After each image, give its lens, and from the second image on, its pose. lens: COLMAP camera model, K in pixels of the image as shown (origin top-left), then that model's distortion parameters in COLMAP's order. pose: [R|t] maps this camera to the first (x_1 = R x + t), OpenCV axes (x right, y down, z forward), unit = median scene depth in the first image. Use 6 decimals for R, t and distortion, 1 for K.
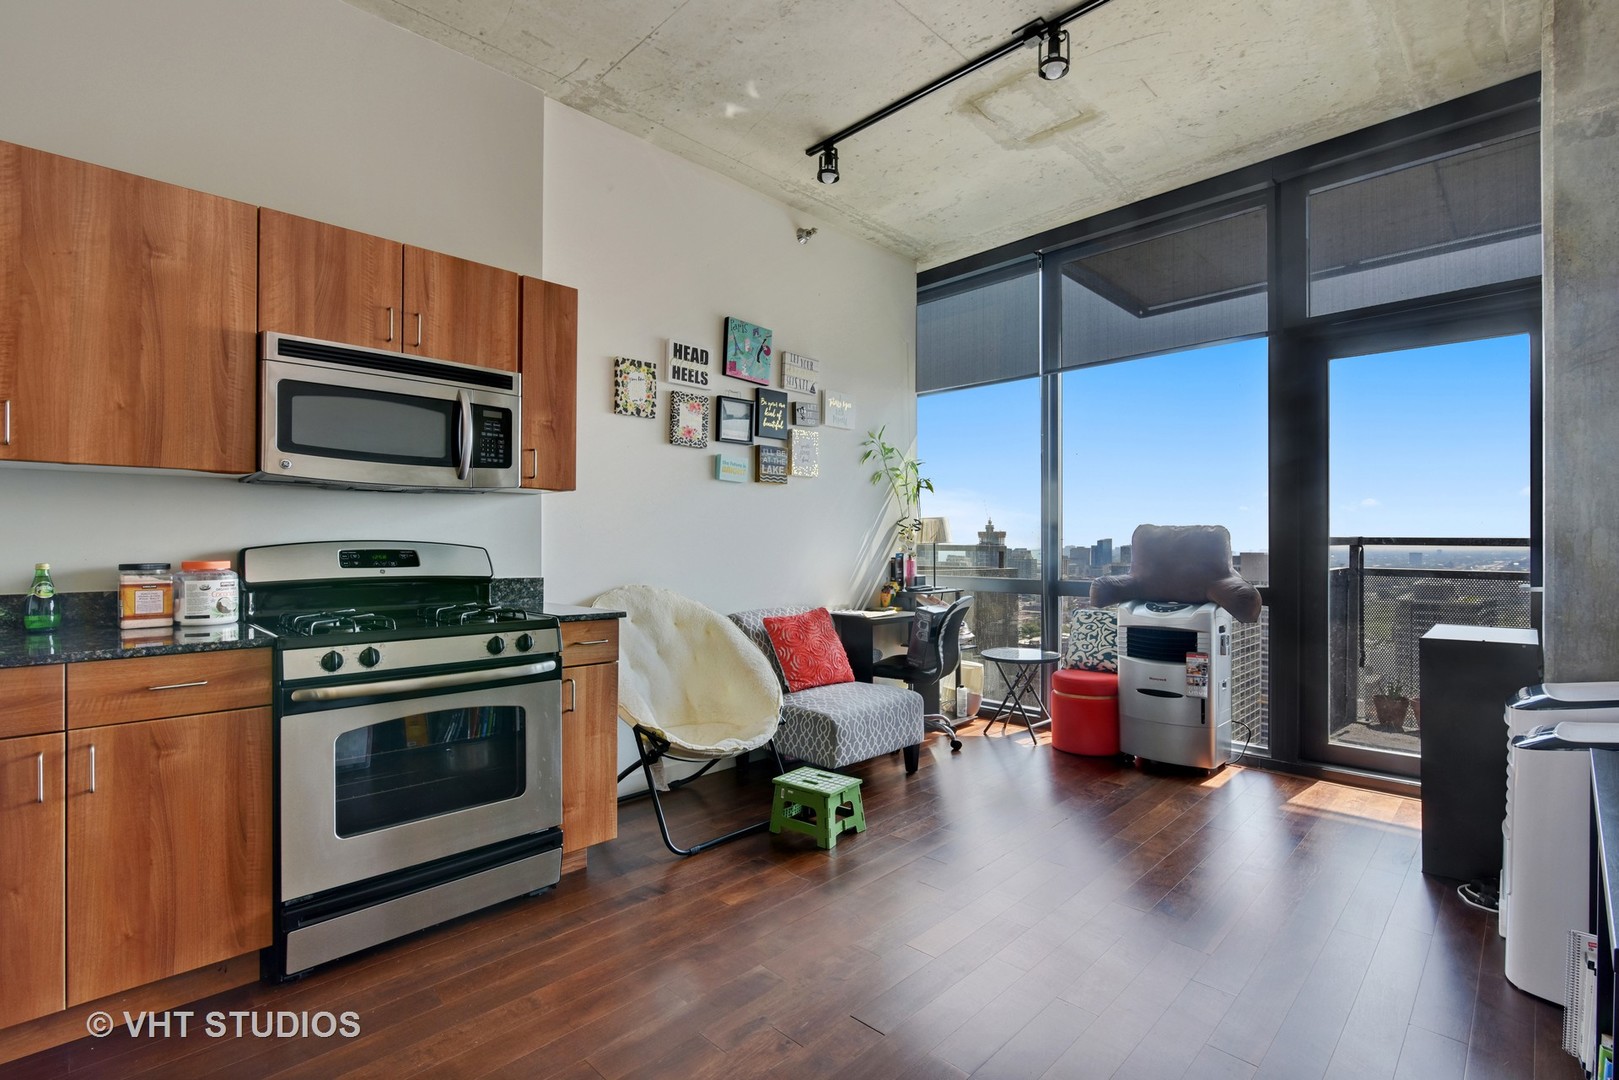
lens RADIAL K [[743.6, 0, 804.4], [0, 743.6, 538.4], [0, 0, 1]] dist [-0.000891, 0.000202]
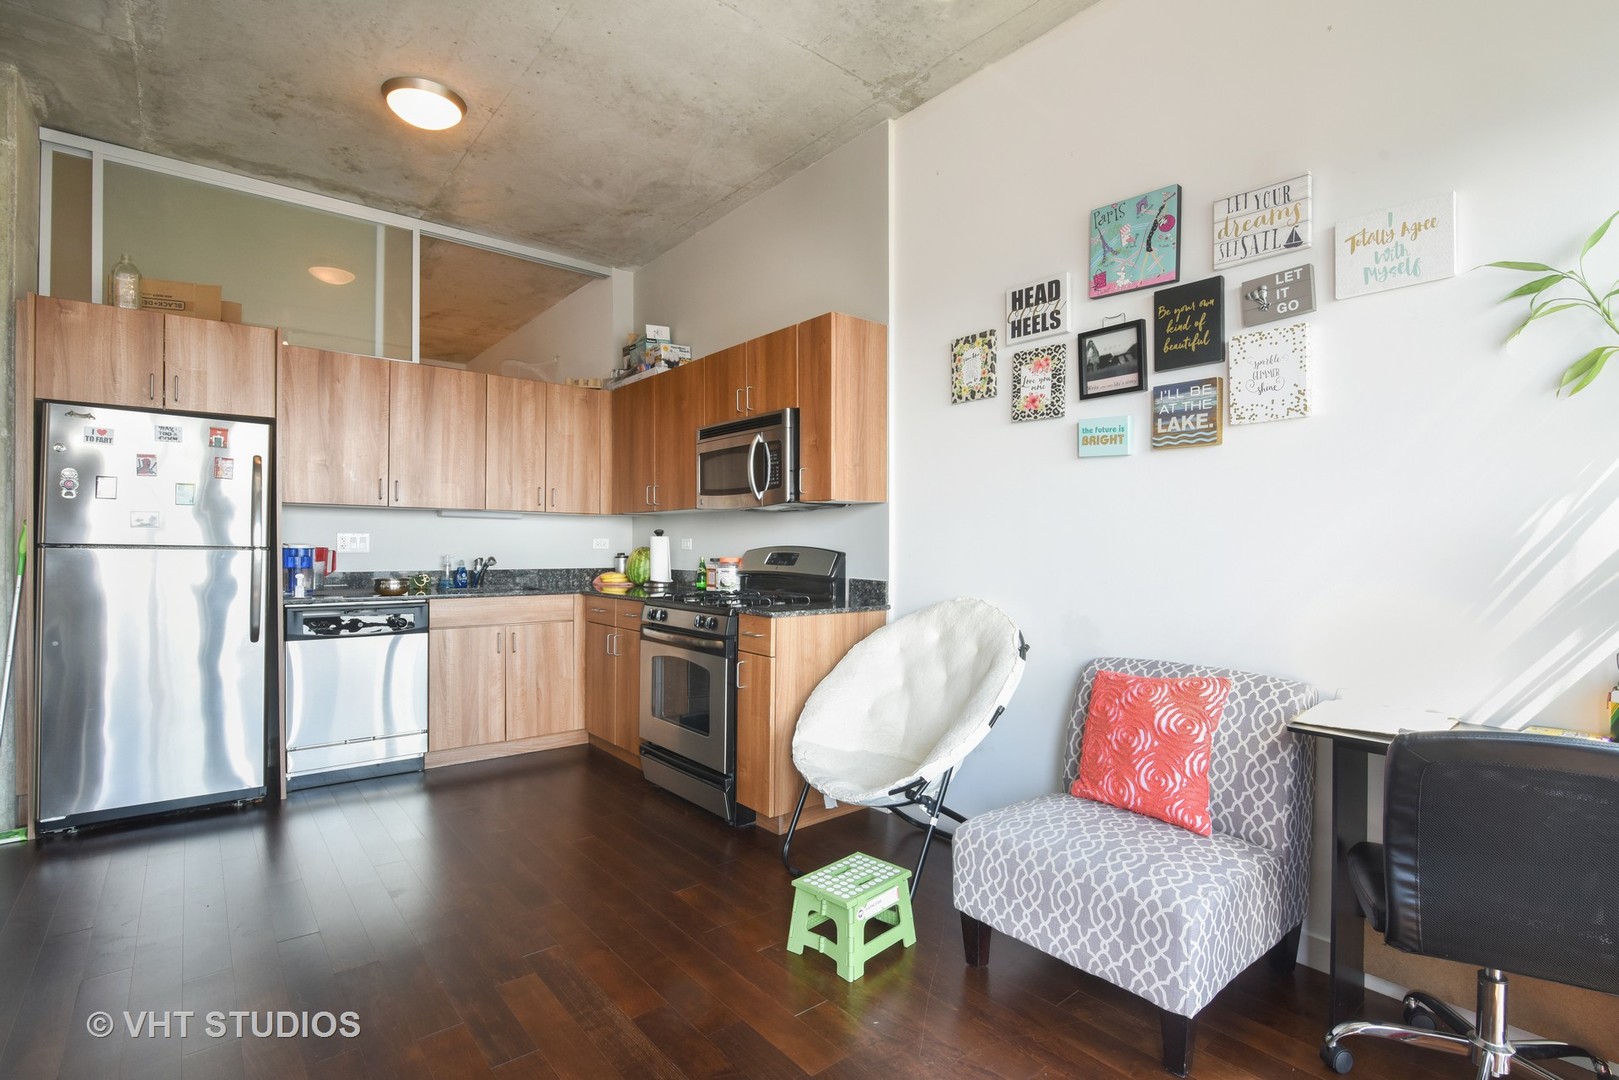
lens RADIAL K [[762.6, 0, 811.3], [0, 762.6, 545.4], [0, 0, 1]] dist [-0.018900, 0.000750]
pose [[-0.090775, -0.000623, -0.995871, 0.649069], [0.002817, 0.999996, -0.000882, 0.002271], [0.995867, -0.002885, -0.090773, 0.878629]]
